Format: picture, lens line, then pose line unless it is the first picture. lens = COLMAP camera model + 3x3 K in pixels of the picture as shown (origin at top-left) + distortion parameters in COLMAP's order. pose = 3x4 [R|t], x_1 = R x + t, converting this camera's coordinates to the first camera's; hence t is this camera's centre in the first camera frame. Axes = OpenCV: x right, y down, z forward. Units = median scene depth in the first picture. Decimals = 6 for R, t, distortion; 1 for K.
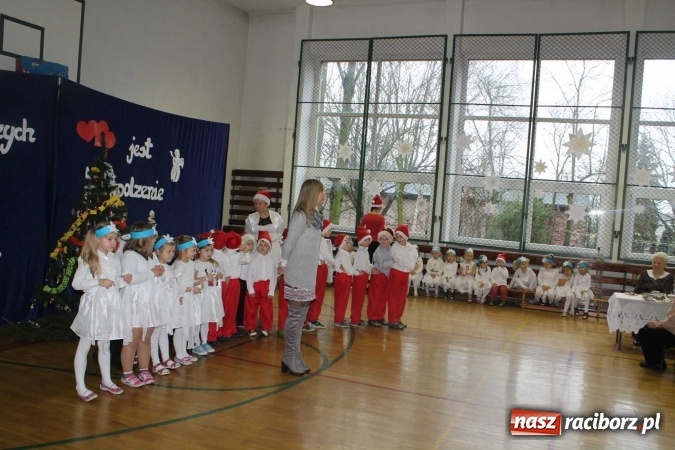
lens RADIAL K [[615.7, 0, 337.5], [0, 615.7, 225.0], [0, 0, 1]] dist [-0.073334, 0.111571]
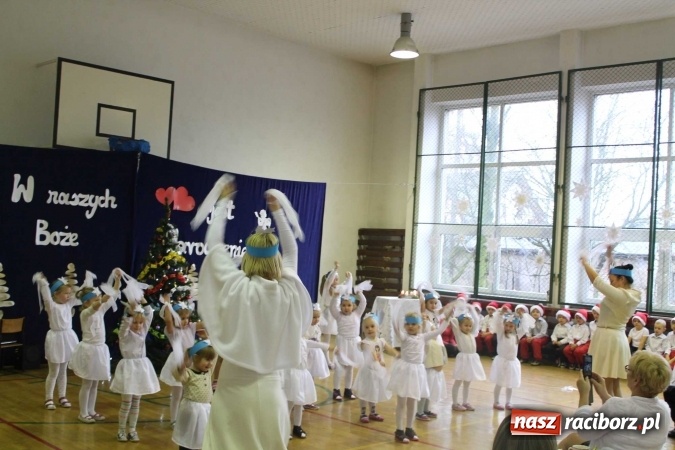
lens RADIAL K [[739.3, 0, 325.1], [0, 739.3, 238.7], [0, 0, 1]] dist [-0.026162, 0.003385]
pose [[0.926736, -0.024927, -0.374885, 0.322886], [-0.006514, 0.996581, -0.082369, 0.030401], [0.375657, 0.078777, 0.923405, -0.131214]]
